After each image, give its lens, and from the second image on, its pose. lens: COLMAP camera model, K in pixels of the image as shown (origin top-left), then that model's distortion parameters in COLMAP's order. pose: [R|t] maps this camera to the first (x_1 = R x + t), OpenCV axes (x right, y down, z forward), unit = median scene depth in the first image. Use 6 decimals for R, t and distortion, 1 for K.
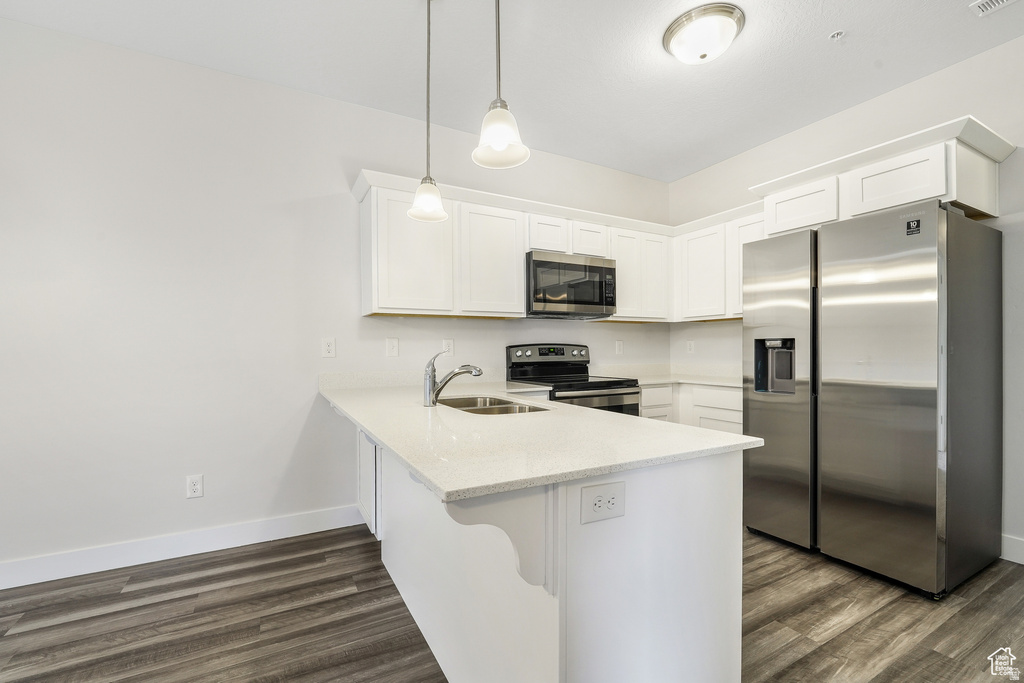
lens RADIAL K [[445.3, 0, 510.9], [0, 445.3, 350.9], [0, 0, 1]] dist [-0.002772, 0.000469]
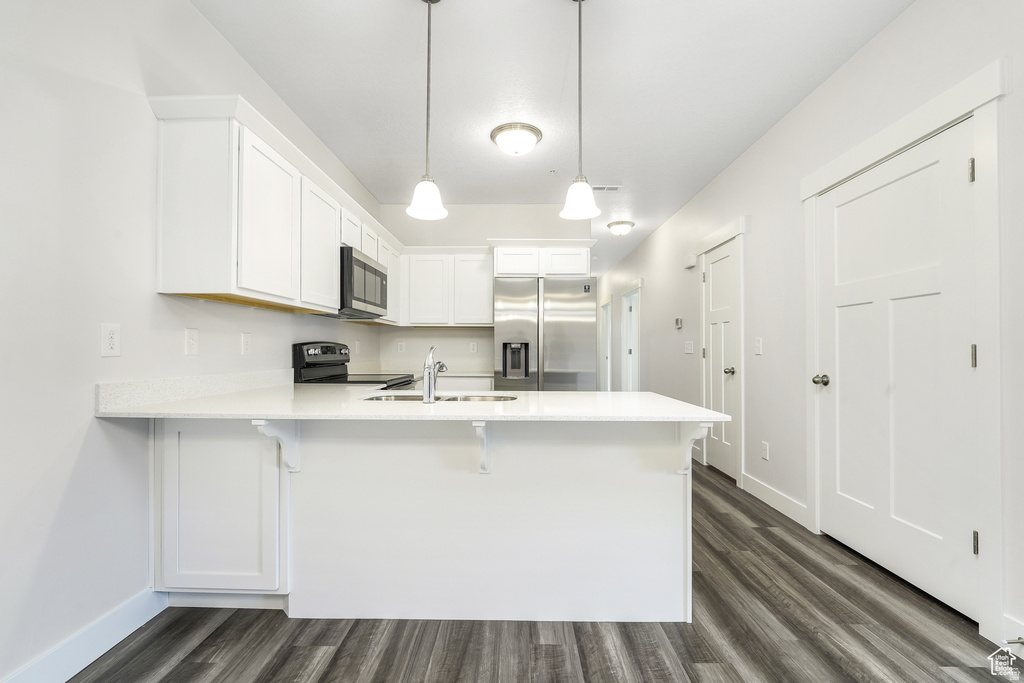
lens RADIAL K [[445.3, 0, 493.9], [0, 445.3, 347.4], [0, 0, 1]] dist [-0.002772, 0.000469]
pose [[0.490185, 0.014919, 0.871491, -0.939001], [-0.005333, 0.999886, -0.014118, 0.011822], [-0.871602, 0.002273, 0.490209, 0.368570]]
